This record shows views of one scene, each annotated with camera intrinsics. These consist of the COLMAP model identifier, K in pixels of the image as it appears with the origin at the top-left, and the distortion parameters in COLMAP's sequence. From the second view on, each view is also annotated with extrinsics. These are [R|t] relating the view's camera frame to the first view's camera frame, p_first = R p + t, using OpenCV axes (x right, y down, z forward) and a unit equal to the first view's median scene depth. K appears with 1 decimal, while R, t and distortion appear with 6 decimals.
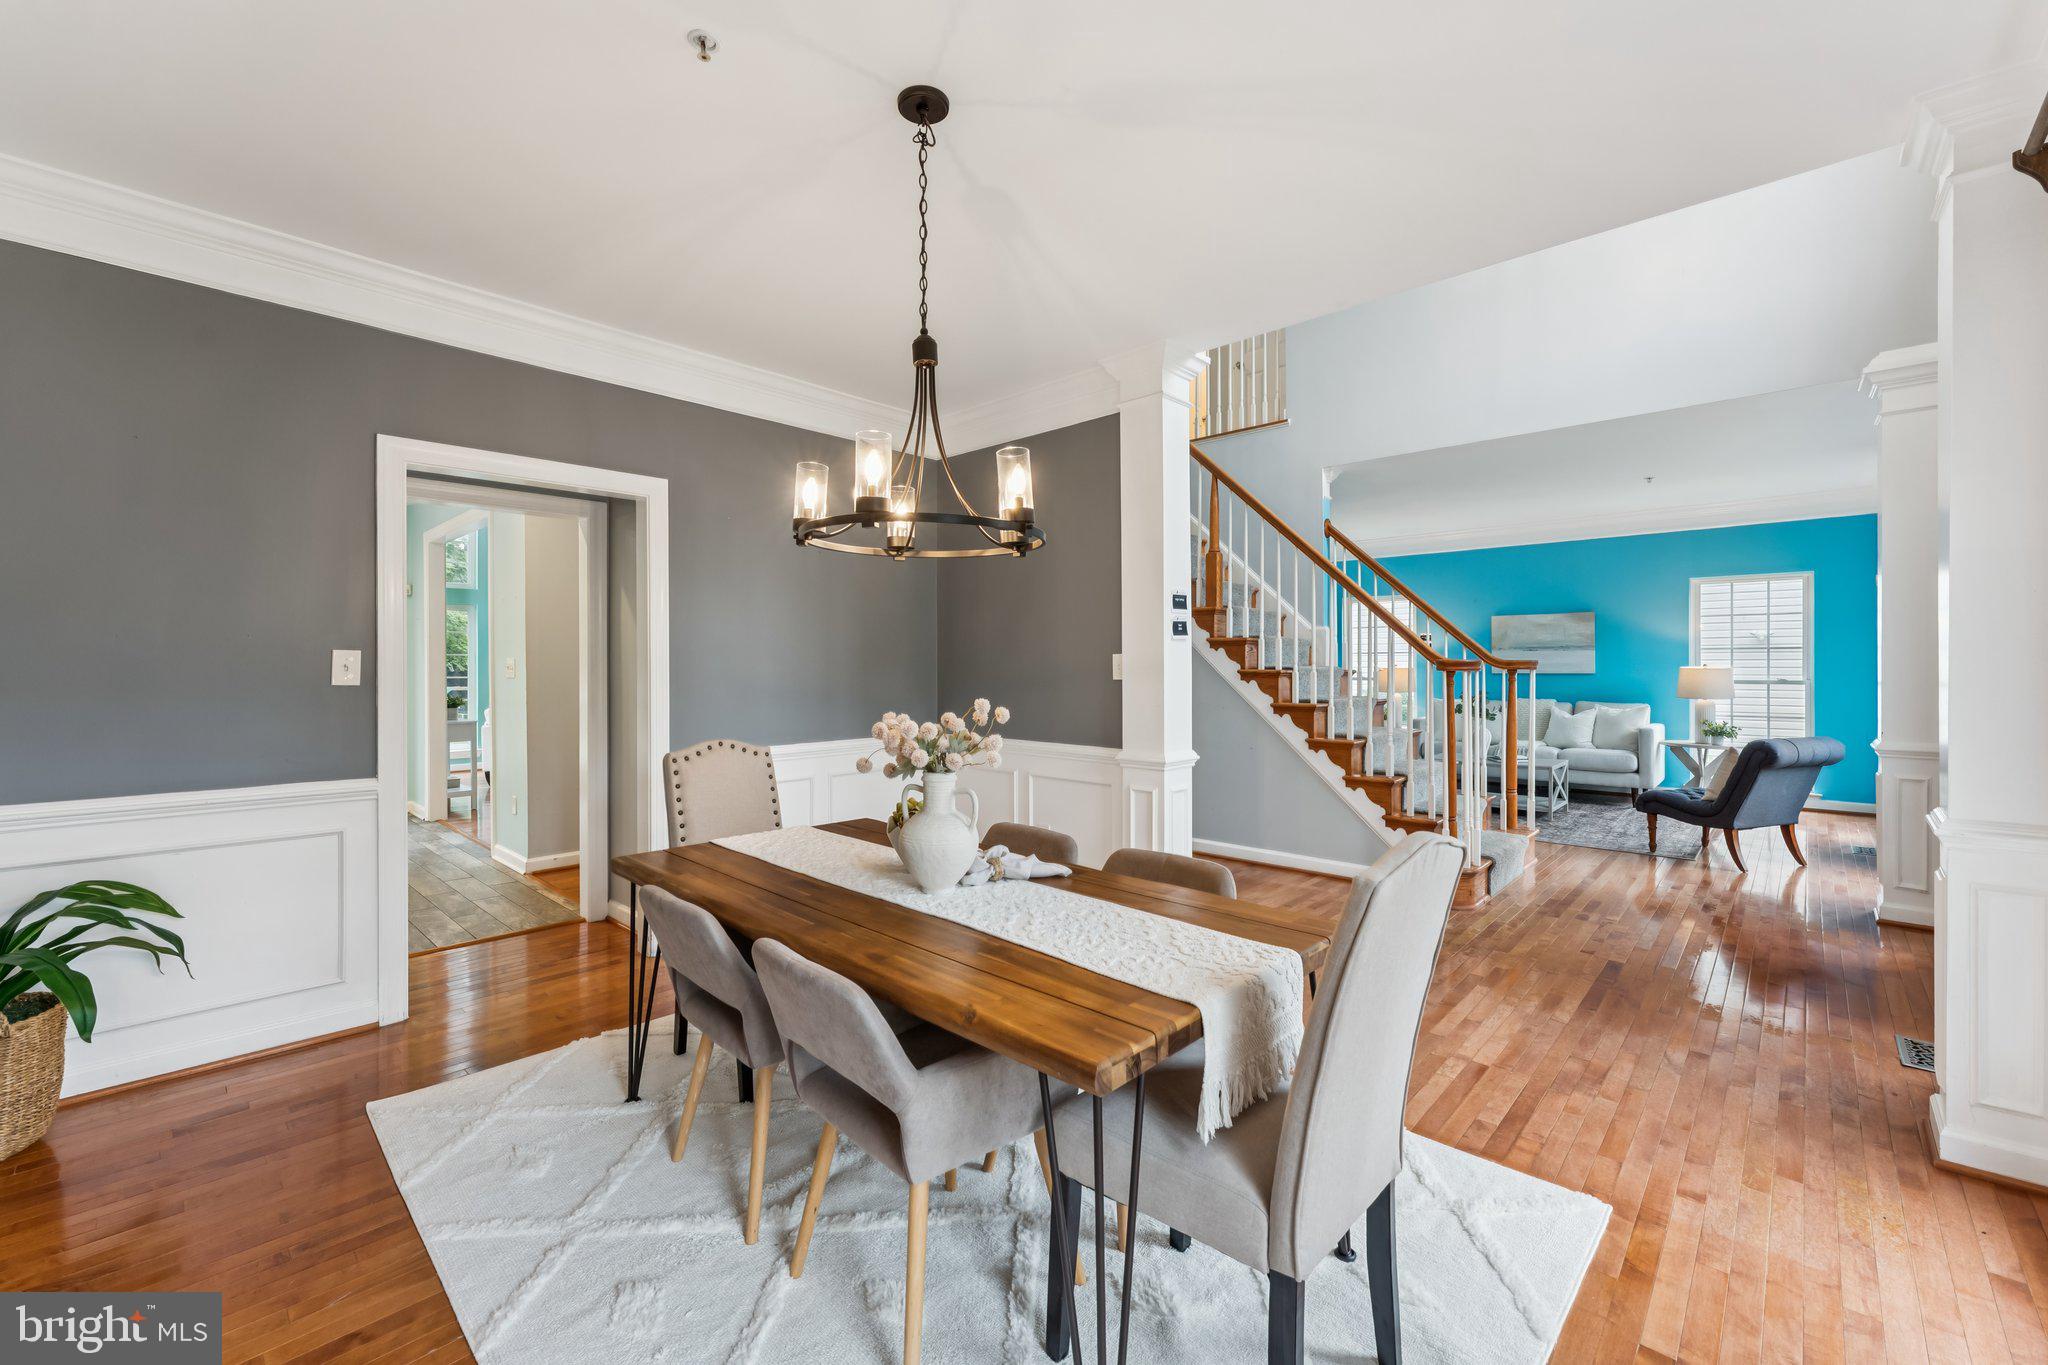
lens RADIAL K [[838.2, 0, 1026.8], [0, 838.2, 669.3], [0, 0, 1]] dist [0.000005, 0.000024]
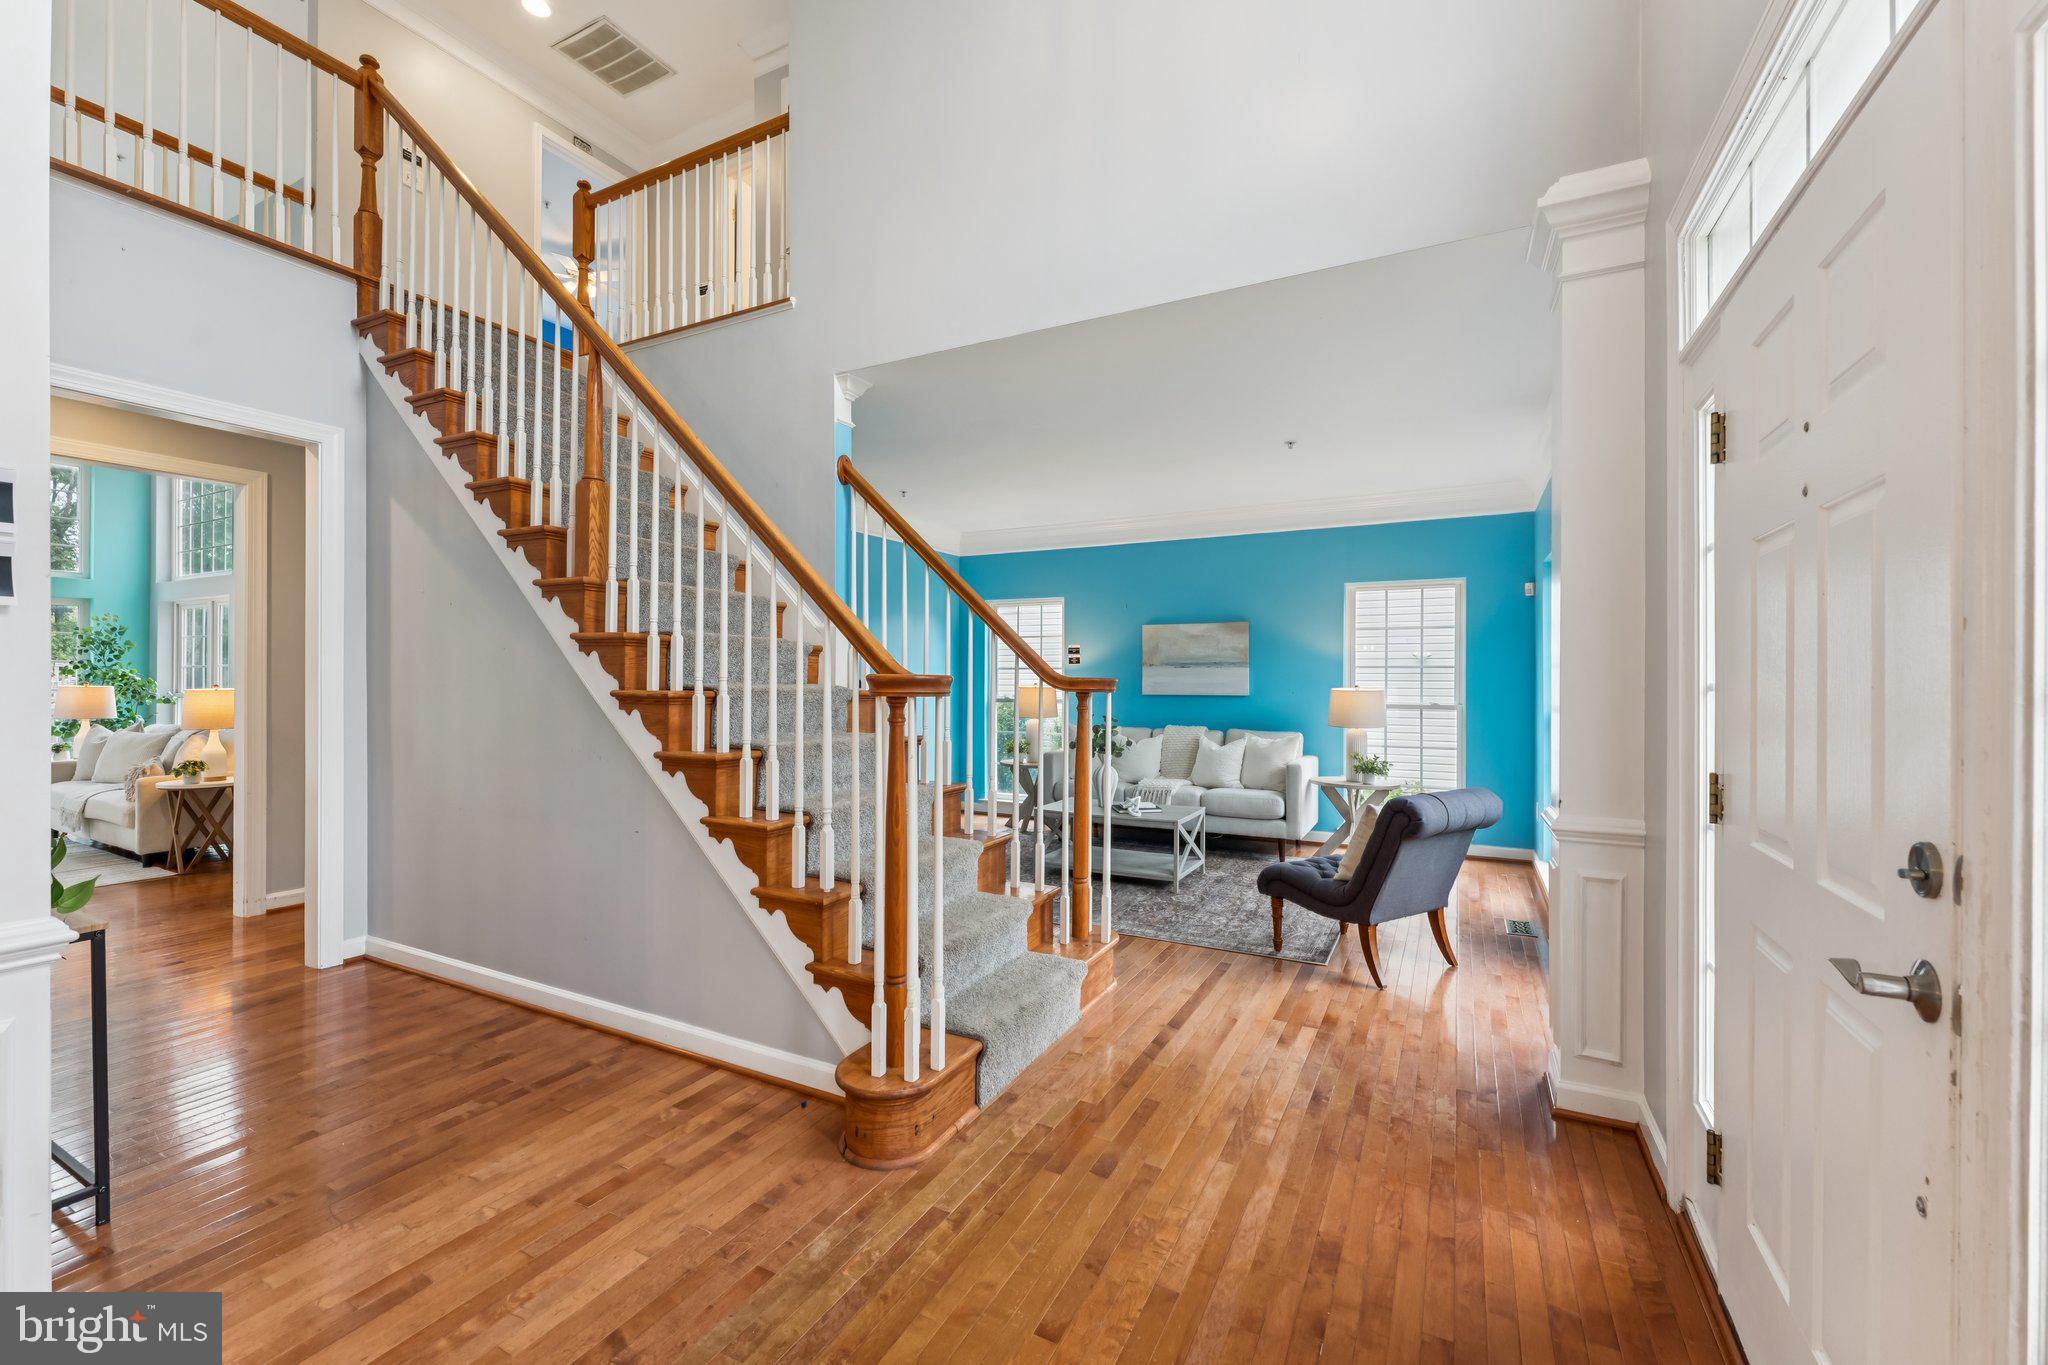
lens RADIAL K [[838.2, 0, 1021.8], [0, 838.2, 681.0], [0, 0, 1]] dist [0.000005, 0.000024]
pose [[0.963972, 0.008057, 0.265882, 0.310231], [-0.006676, 0.999959, -0.006095, -0.003576], [-0.265920, 0.004101, 0.963986, 0.333294]]
